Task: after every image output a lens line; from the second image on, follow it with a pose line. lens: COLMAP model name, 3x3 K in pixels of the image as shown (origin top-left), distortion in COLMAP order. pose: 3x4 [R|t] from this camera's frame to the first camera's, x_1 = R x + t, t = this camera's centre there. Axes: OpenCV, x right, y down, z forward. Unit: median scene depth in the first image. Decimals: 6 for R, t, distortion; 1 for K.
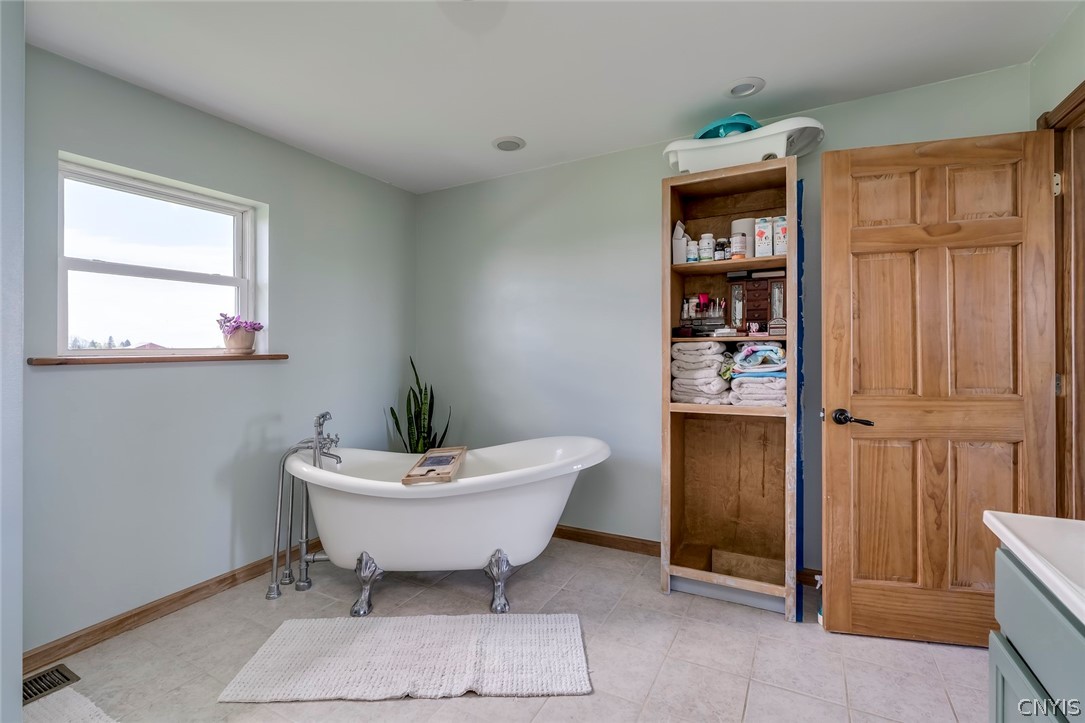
lens RADIAL K [[493.3, 0, 545.0], [0, 493.3, 351.8], [0, 0, 1]] dist [-0.004381, -0.000488]
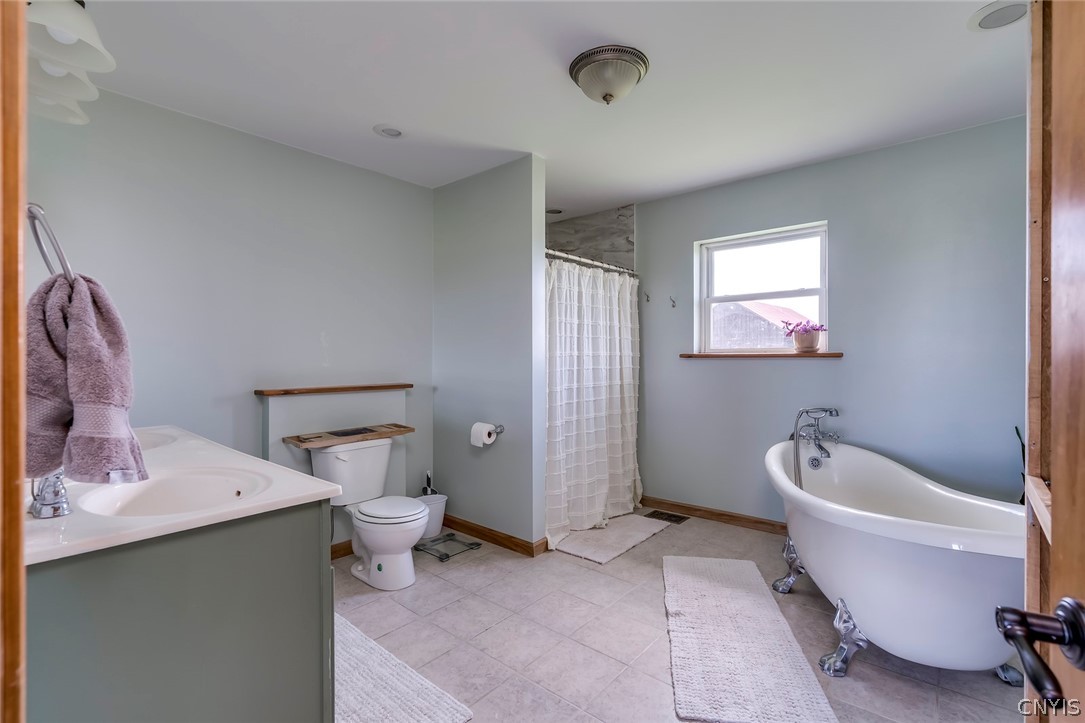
lens RADIAL K [[487.6, 0, 544.7], [0, 487.6, 347.4], [0, 0, 1]] dist [-0.001101, 0.000373]
pose [[-0.218625, -0.005279, -0.975795, 0.914923], [0.003379, 0.999975, -0.006167, -0.002602], [0.975803, -0.004646, -0.218602, 0.834857]]
